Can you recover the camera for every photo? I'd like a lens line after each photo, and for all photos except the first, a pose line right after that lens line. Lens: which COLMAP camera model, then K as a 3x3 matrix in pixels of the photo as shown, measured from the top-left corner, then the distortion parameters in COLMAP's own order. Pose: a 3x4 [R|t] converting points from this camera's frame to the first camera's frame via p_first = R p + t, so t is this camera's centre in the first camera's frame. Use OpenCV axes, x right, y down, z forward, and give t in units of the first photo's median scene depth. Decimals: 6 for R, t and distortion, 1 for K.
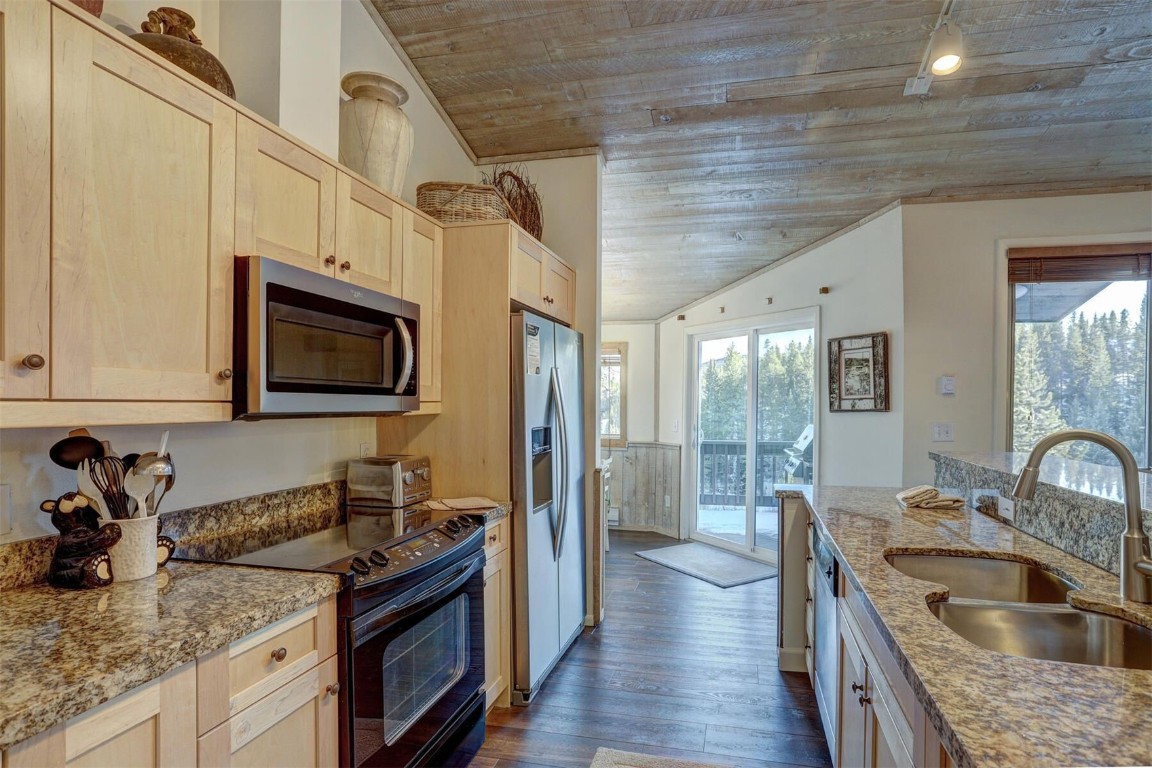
lens RADIAL K [[573.1, 0, 629.7], [0, 573.1, 404.3], [0, 0, 1]] dist [-0.032468, 0.021161]
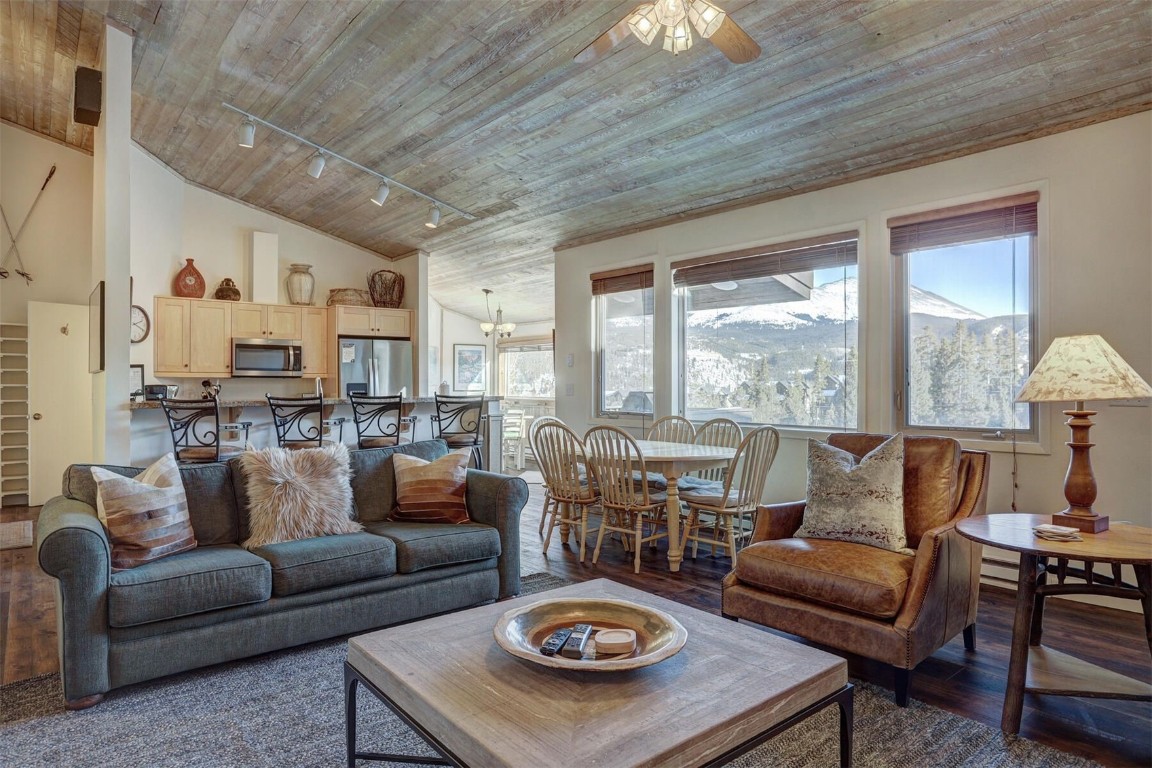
lens RADIAL K [[690.4, 0, 573.0], [0, 690.4, 383.9], [0, 0, 1]] dist [-0.071084, 0.060303]
pose [[0.769237, -0.004831, -0.638945, 1.885985], [0.001198, 0.999981, -0.006118, 0.047553], [0.638963, 0.003941, 0.769228, -0.533249]]
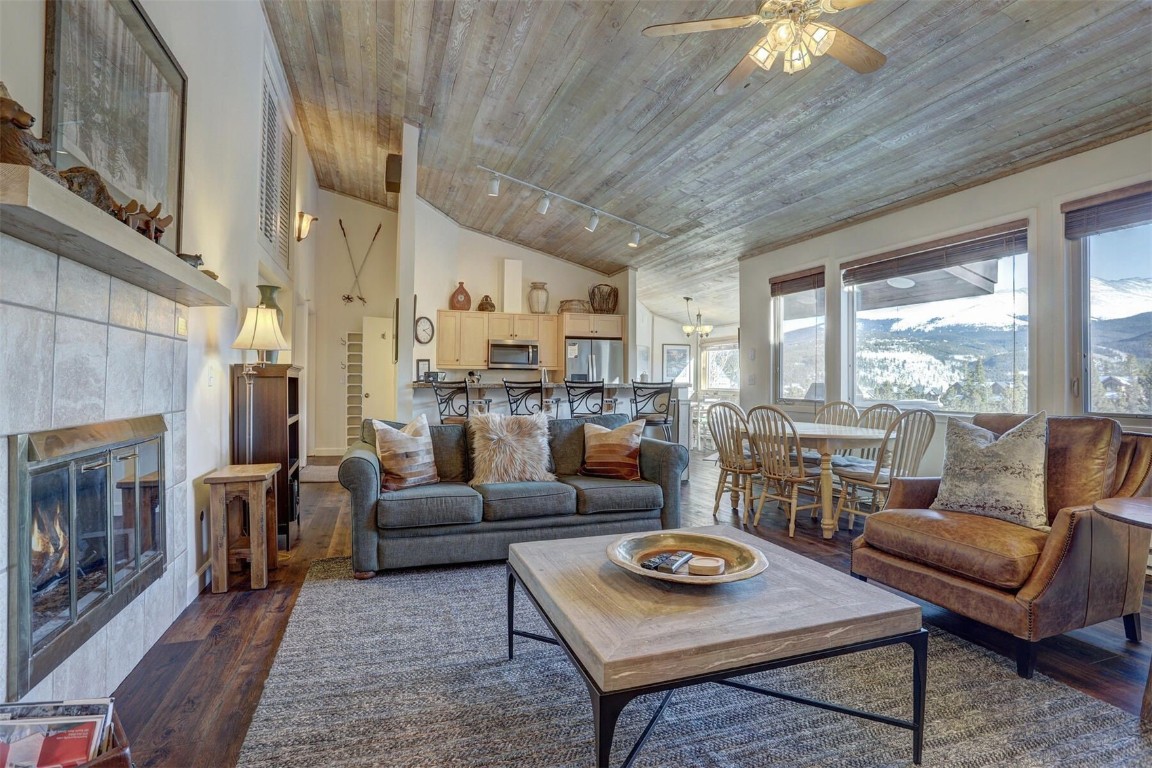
lens RADIAL K [[580.9, 0, 566.5], [0, 580.9, 373.8], [0, 0, 1]] dist [-0.077662, 0.035421]
pose [[0.492210, -0.012260, -0.870390, 1.971379], [-0.009708, 0.999761, -0.019572, 0.076067], [0.870423, 0.018083, 0.491973, -0.483707]]
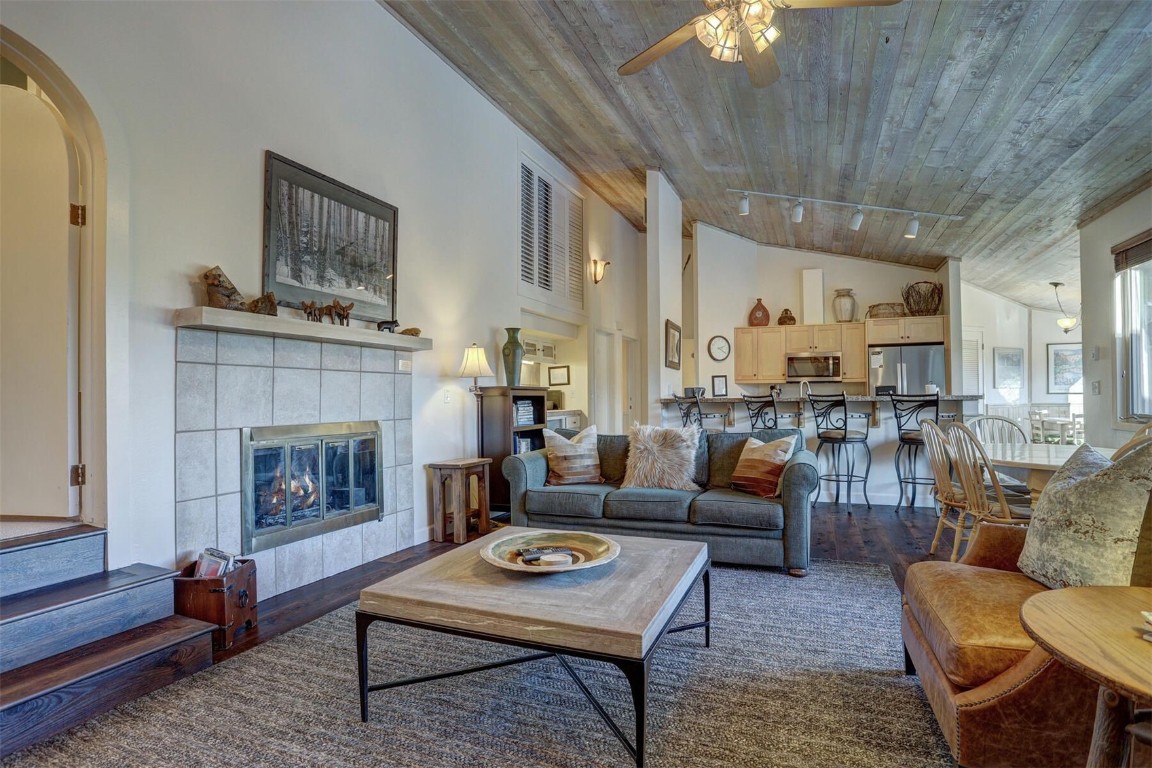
lens RADIAL K [[562.4, 0, 579.1], [0, 562.4, 388.5], [0, 0, 1]] dist [-0.090946, 0.046664]
pose [[-0.189931, -0.015449, -0.981676, 2.136503], [0.002504, 0.999865, -0.016220, 0.071343], [0.981794, -0.005538, -0.189866, 0.016170]]
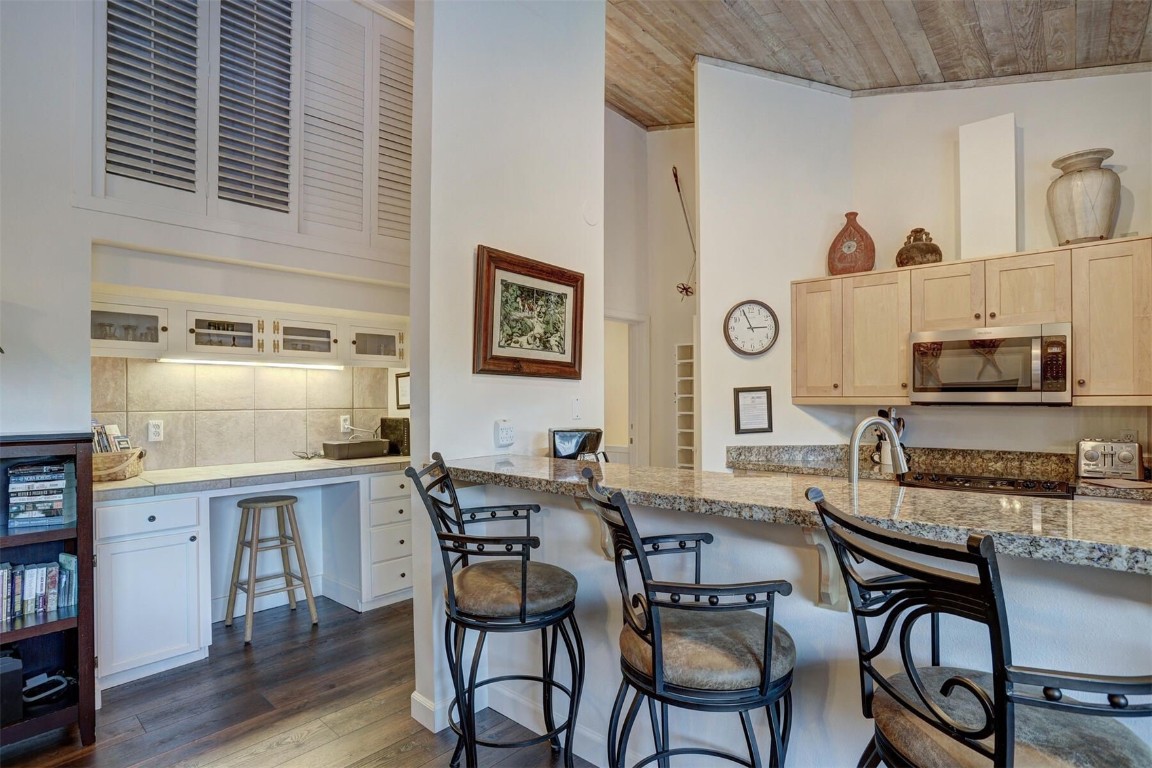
lens RADIAL K [[571.4, 0, 581.6], [0, 571.4, 389.9], [0, 0, 1]] dist [-0.067048, 0.025836]
pose [[-0.498998, -0.015064, -0.866472, 0.807403], [-0.001265, 0.999861, -0.016654, 0.002490], [0.866602, -0.007214, -0.498948, 0.412857]]
